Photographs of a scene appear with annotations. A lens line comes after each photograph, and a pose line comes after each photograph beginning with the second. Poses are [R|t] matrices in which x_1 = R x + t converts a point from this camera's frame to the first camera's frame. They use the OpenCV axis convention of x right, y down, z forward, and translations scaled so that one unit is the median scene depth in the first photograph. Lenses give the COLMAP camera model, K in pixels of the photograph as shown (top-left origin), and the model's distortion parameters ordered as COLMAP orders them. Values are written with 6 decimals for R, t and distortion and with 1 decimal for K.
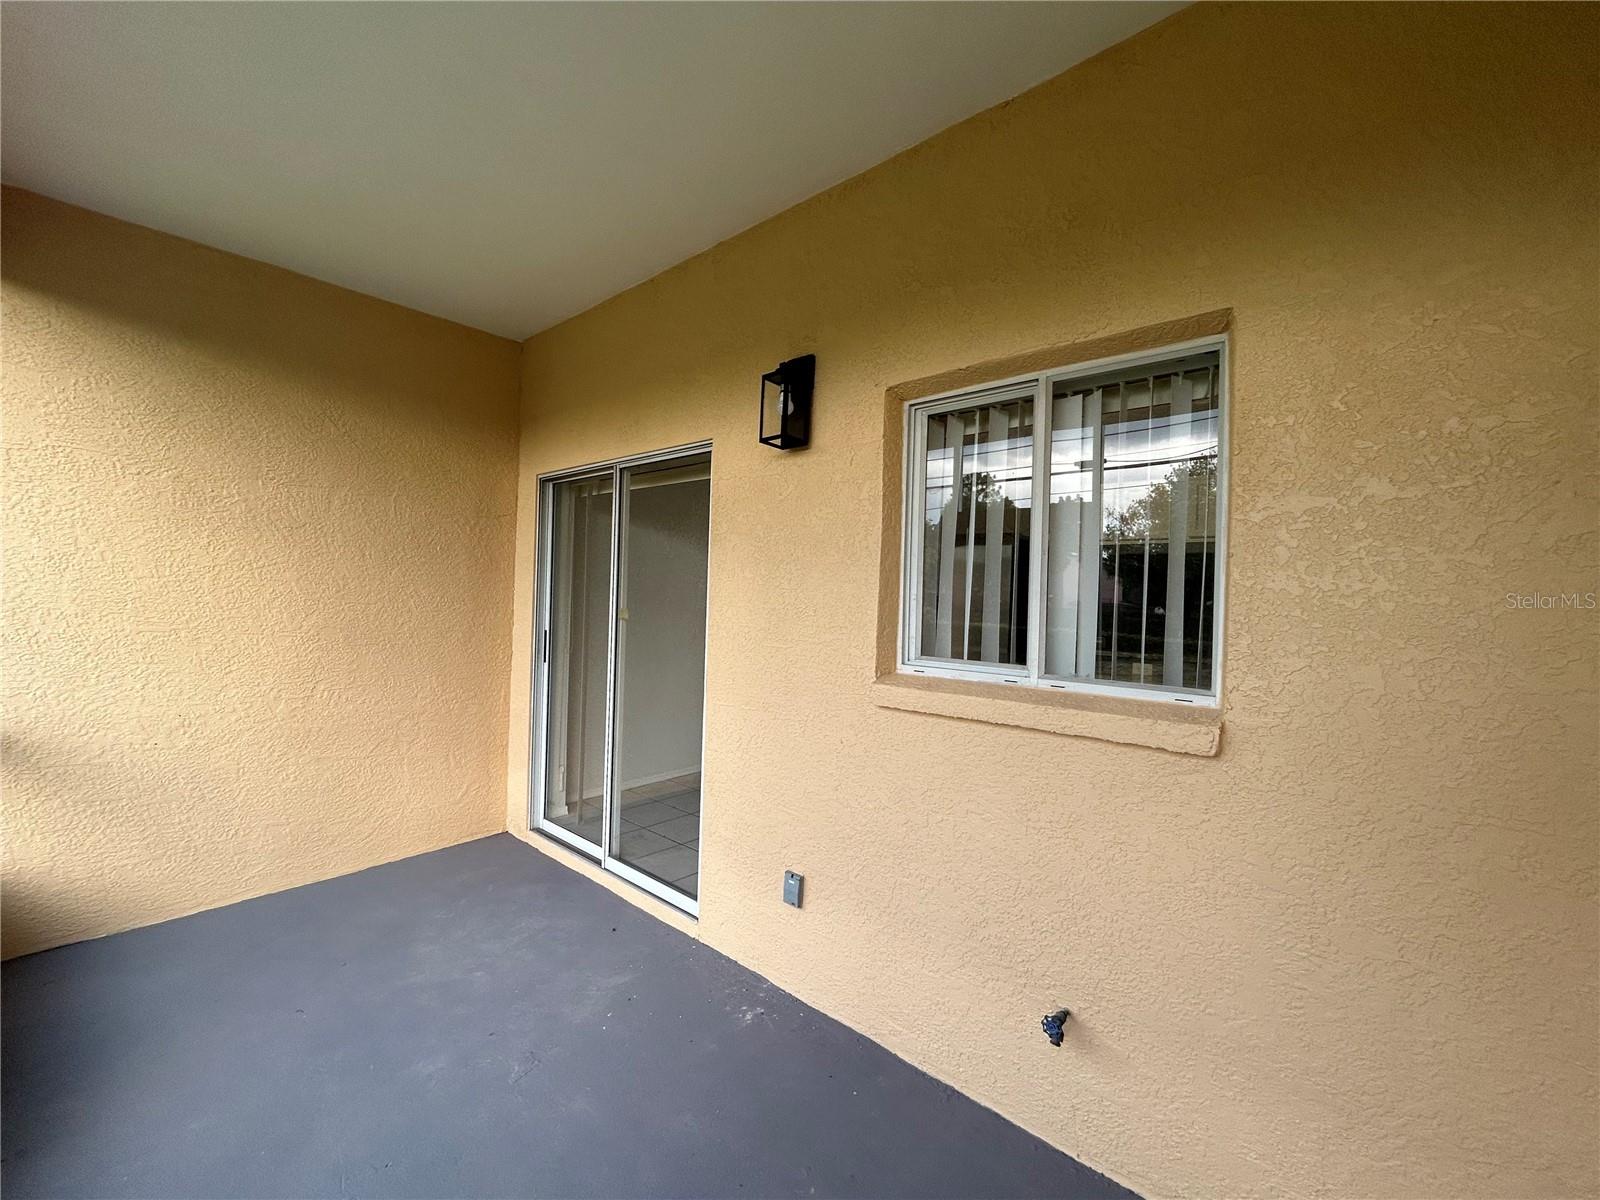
lens RADIAL K [[651.6, 0, 800.0], [0, 651.6, 600.0], [0, 0, 1]] dist [0.000238, 0.000219]
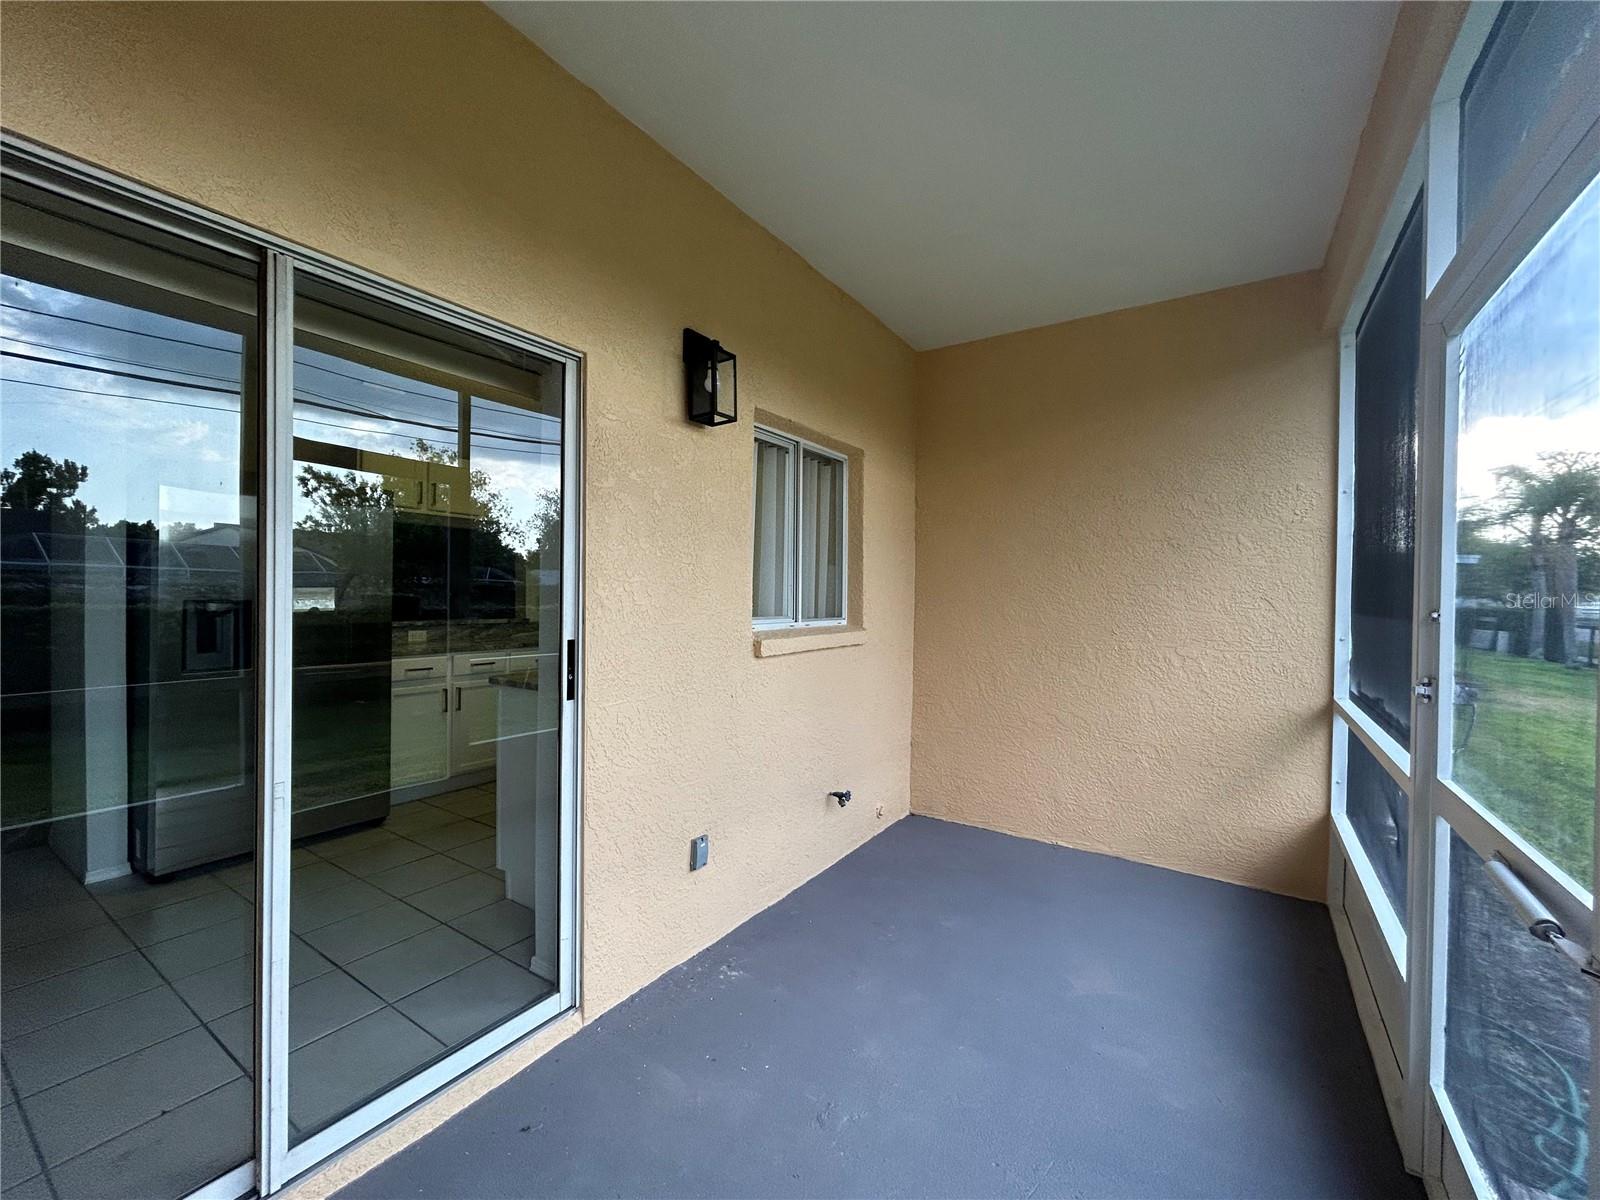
lens RADIAL K [[651.6, 0, 800.0], [0, 651.6, 600.0], [0, 0, 1]] dist [0.000238, 0.000219]
pose [[-0.133603, -0.044373, 0.990041, -1.037931], [-0.014336, 0.998979, 0.042839, -0.006312], [-0.990931, -0.008470, -0.134103, 0.978733]]
